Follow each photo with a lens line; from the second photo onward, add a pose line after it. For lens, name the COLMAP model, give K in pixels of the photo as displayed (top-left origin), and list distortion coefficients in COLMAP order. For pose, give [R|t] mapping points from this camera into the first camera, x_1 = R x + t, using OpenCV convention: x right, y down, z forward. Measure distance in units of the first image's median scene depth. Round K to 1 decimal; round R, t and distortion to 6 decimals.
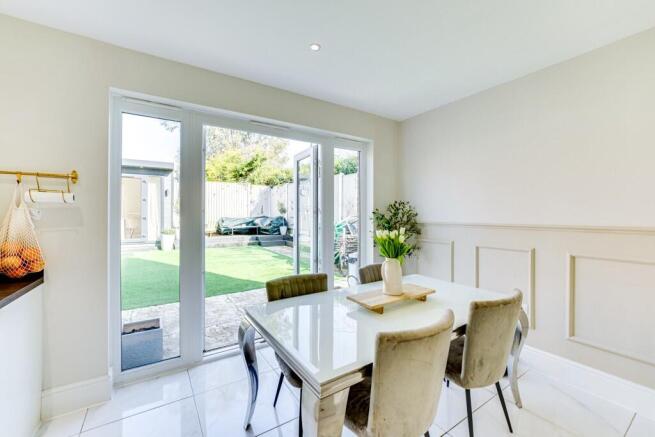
lens RADIAL K [[271.1, 0, 335.7], [0, 271.1, 214.6], [0, 0, 1]] dist [-0.003147, -0.000131]
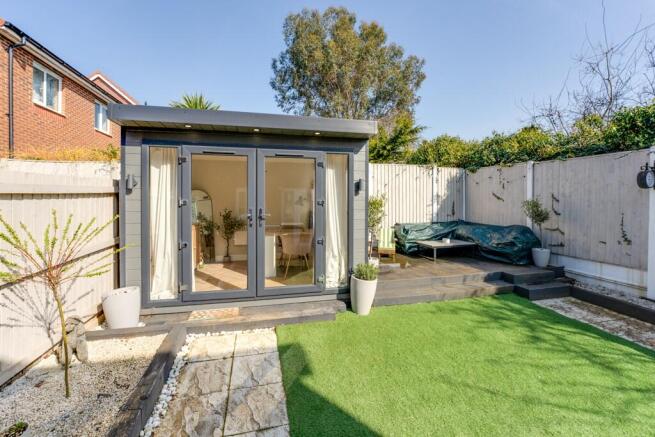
lens RADIAL K [[273.2, 0, 326.3], [0, 273.2, 201.1], [0, 0, 1]] dist [-0.016734, 0.000311]
pose [[0.941258, 0.005234, -0.337648, -0.658512], [-0.002453, 0.999959, 0.008662, -0.076872], [0.337679, -0.007325, 0.941233, 0.678937]]
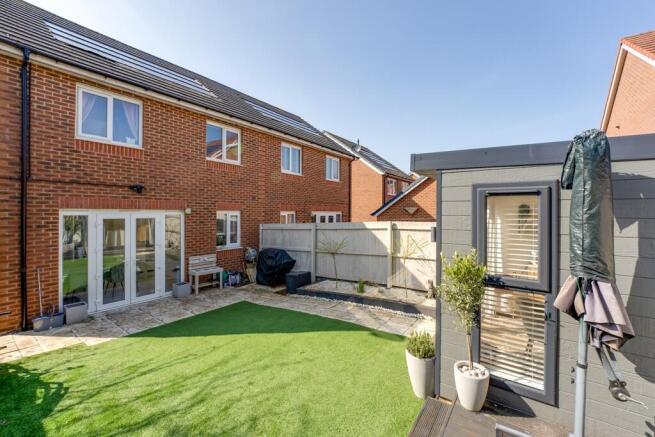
lens RADIAL K [[271.4, 0, 333.0], [0, 271.4, 210.3], [0, 0, 1]] dist [-0.015970, 0.000284]
pose [[-0.939728, -0.003626, -0.341904, -0.480475], [-0.003165, 0.999993, -0.001906, -0.146556], [0.341908, -0.000709, -0.939733, 1.638134]]
